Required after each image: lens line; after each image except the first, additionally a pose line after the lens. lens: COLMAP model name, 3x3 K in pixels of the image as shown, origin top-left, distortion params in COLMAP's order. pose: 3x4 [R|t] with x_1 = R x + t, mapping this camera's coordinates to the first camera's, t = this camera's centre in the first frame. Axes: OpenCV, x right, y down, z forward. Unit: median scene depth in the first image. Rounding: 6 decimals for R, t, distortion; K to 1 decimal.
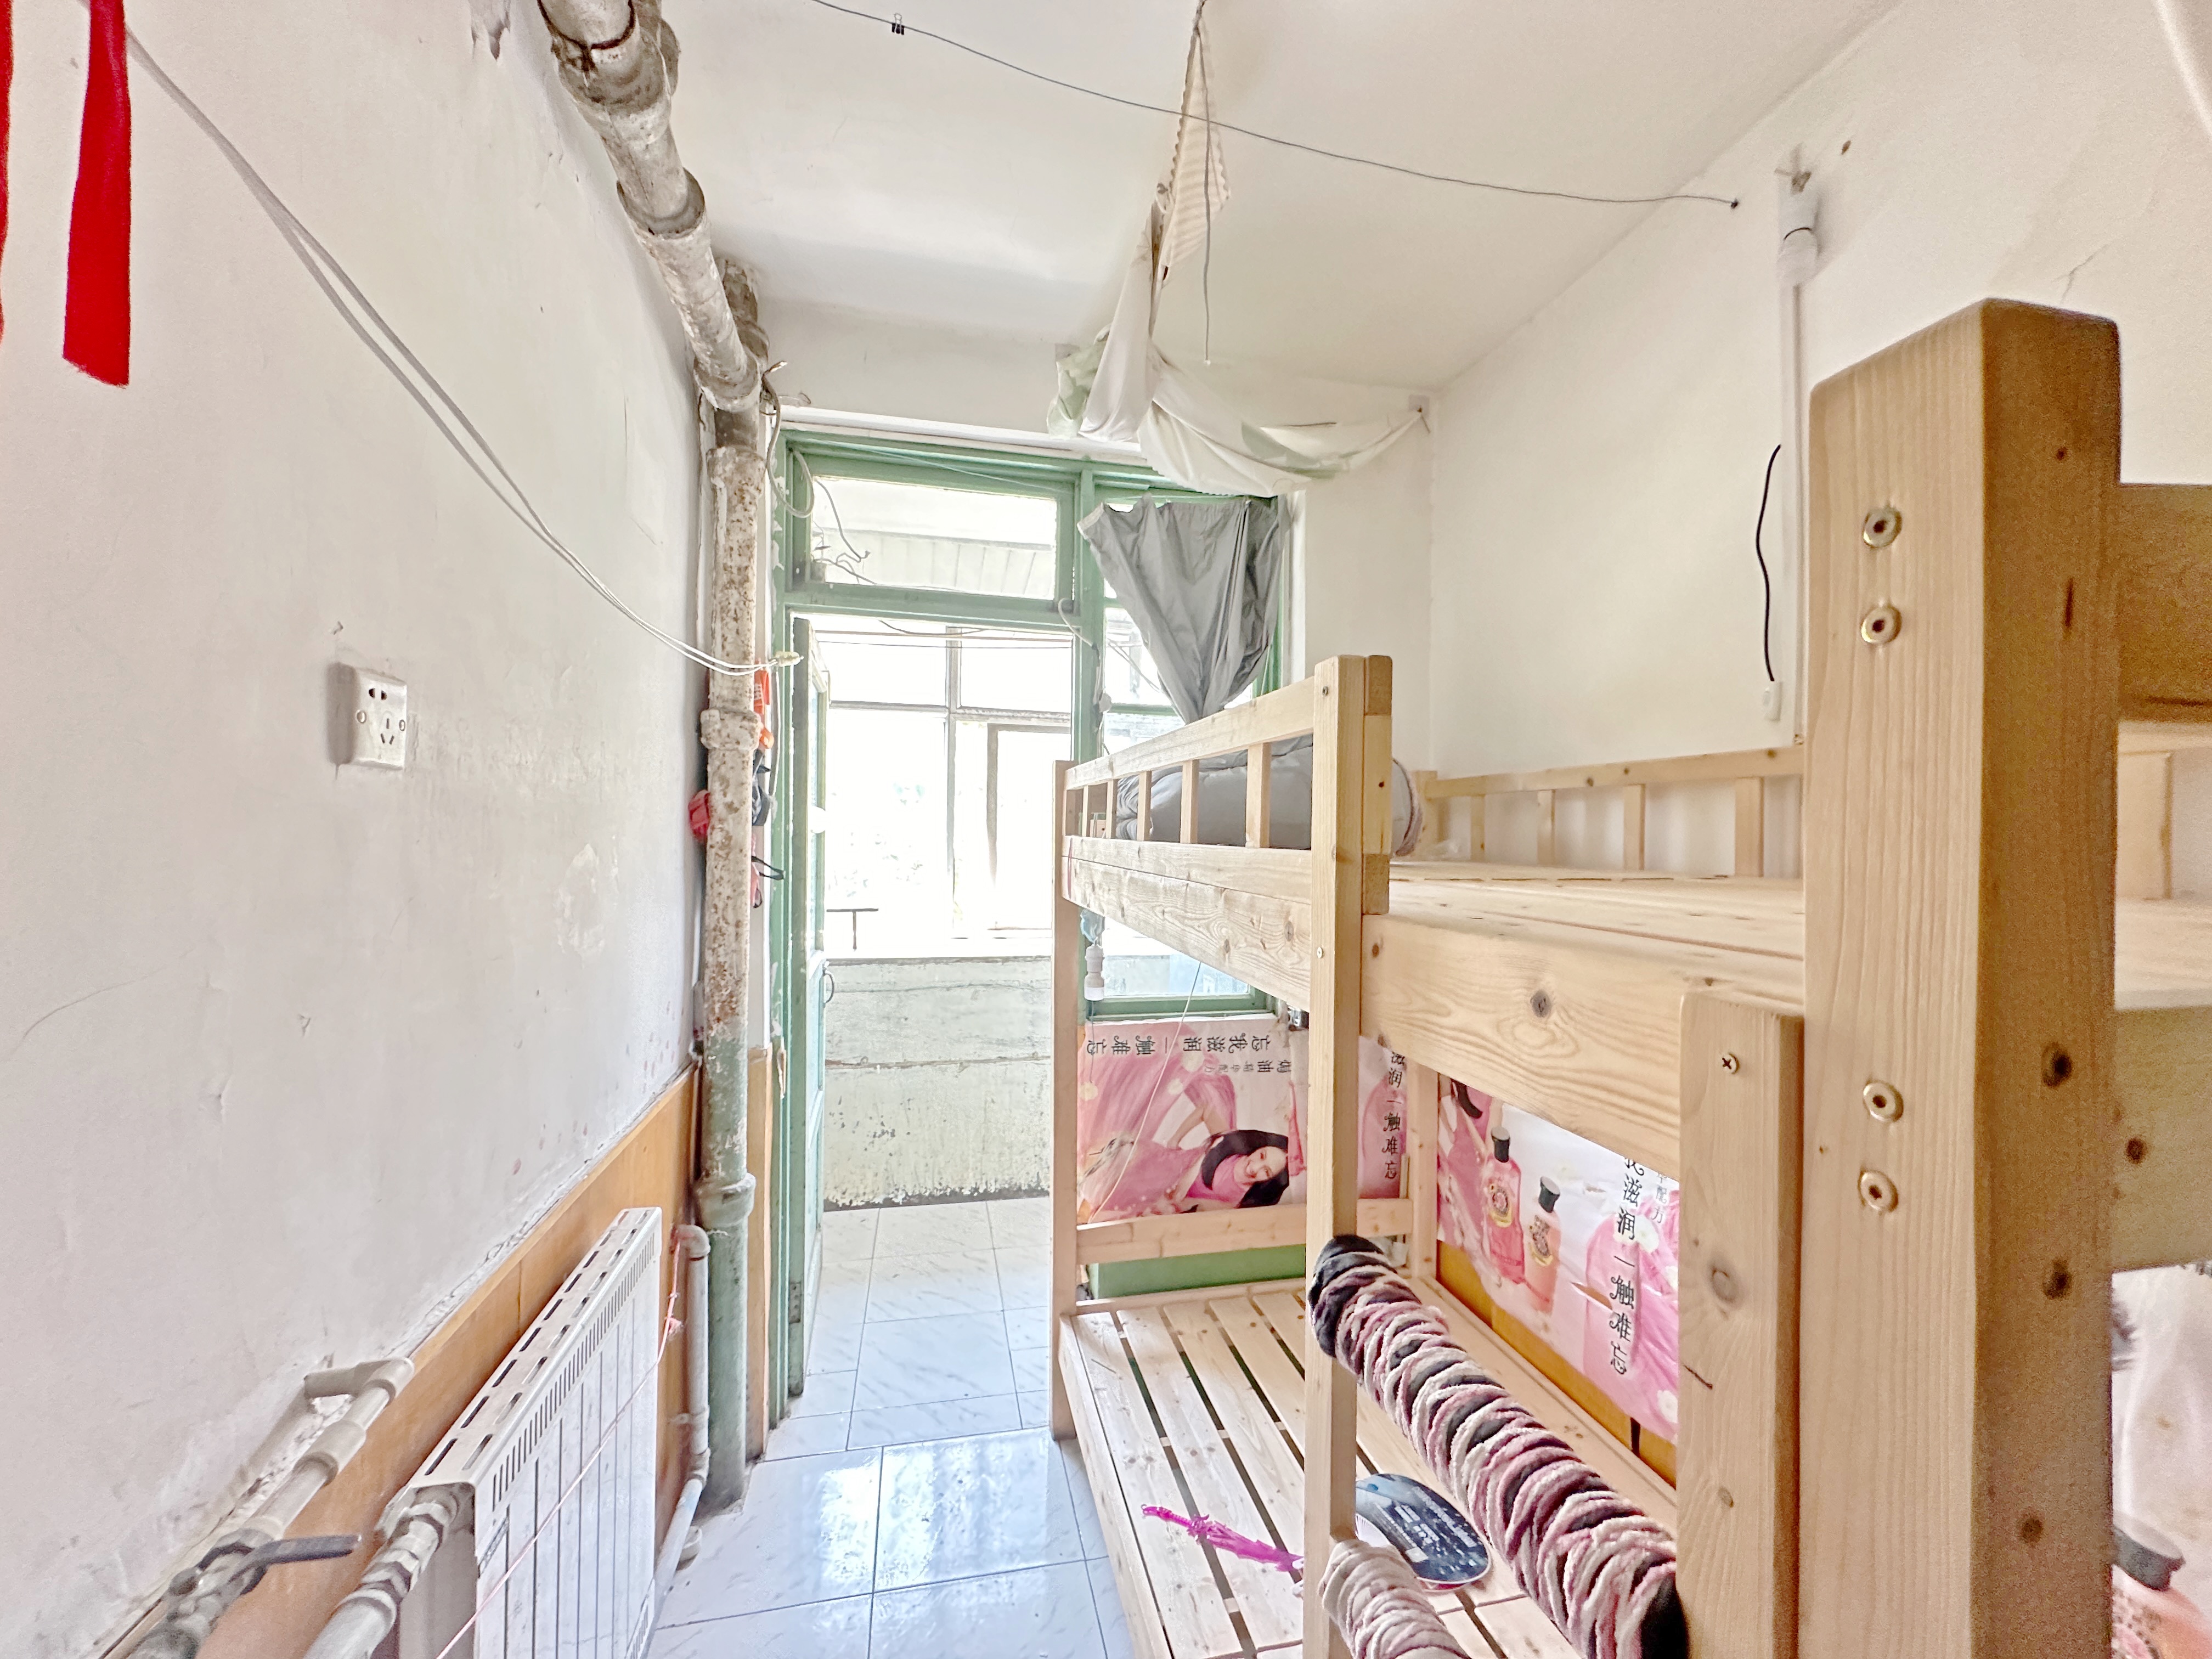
lens RADIAL K [[877.0, 0, 1100.7], [0, 877.0, 829.3], [0, 0, 1]] dist [-0.013992, 0.000015]
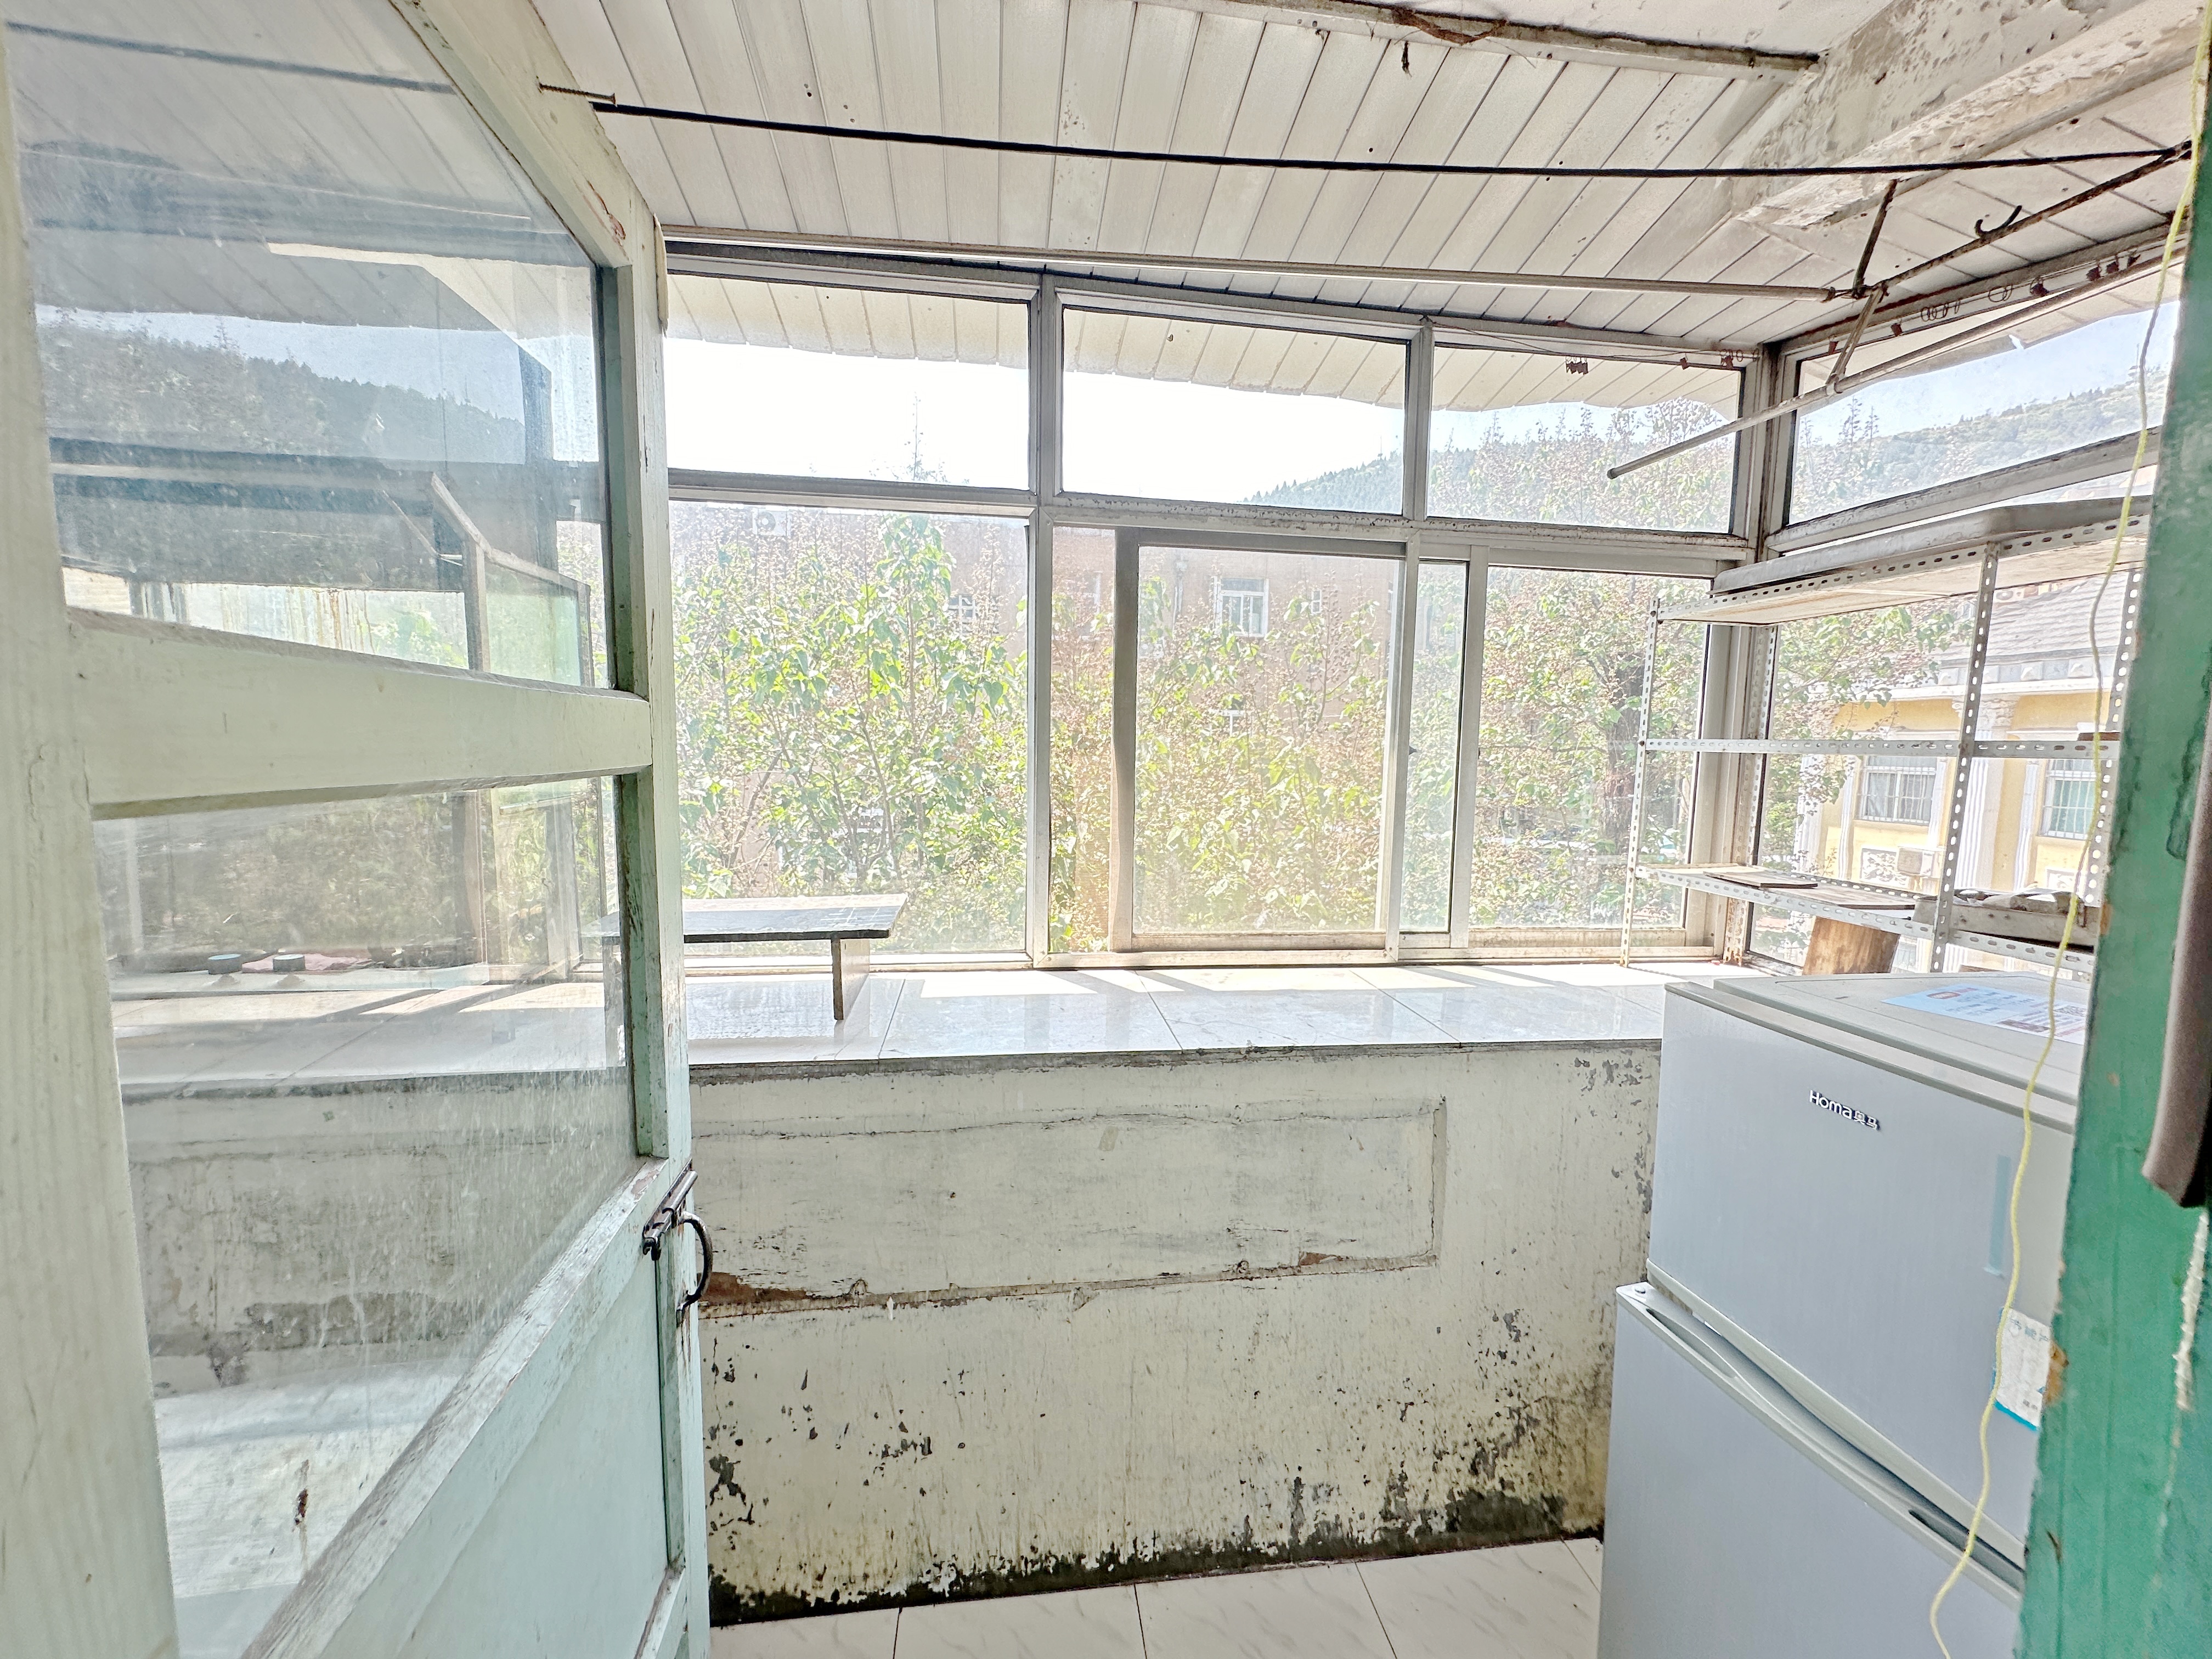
lens RADIAL K [[877.0, 0, 1106.8], [0, 877.0, 832.3], [0, 0, 1]] dist [-0.013992, 0.000015]
pose [[0.997404, 0.006385, -0.071728, -0.114982], [0.000526, 0.995389, 0.095919, -0.002955], [0.072010, -0.095707, 0.992801, 0.588805]]
